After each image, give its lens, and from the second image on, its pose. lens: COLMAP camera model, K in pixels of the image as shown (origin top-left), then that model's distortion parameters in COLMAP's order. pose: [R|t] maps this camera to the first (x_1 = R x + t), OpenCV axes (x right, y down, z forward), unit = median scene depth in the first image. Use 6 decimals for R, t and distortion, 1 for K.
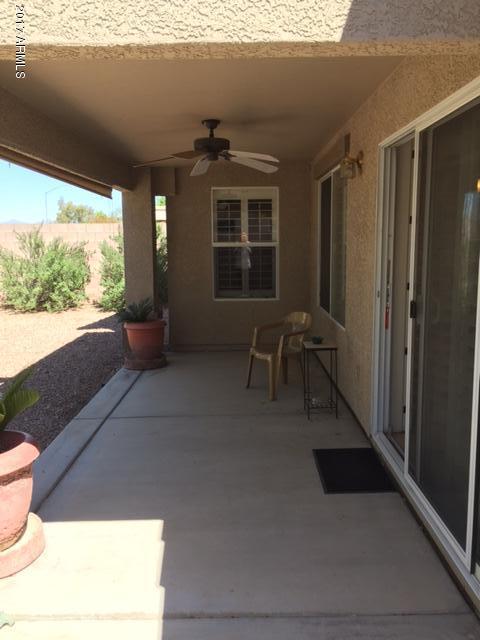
lens RADIAL K [[550.5, 0, 243.2], [0, 550.5, 319.8], [0, 0, 1]] dist [0.076886, -0.095875]
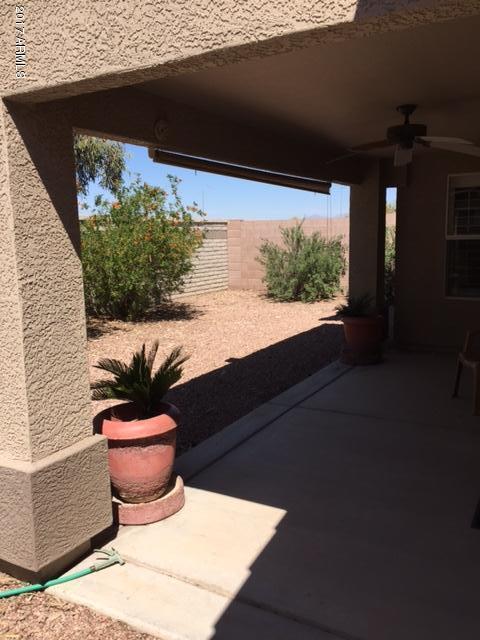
lens RADIAL K [[550.5, 0, 241.4], [0, 550.5, 317.2], [0, 0, 1]] dist [0.076886, -0.095875]
pose [[0.868507, 0.062871, -0.491673, 0.185193], [-0.058147, 0.997997, 0.024903, -0.011288], [0.492254, 0.006961, 0.870424, 0.046946]]
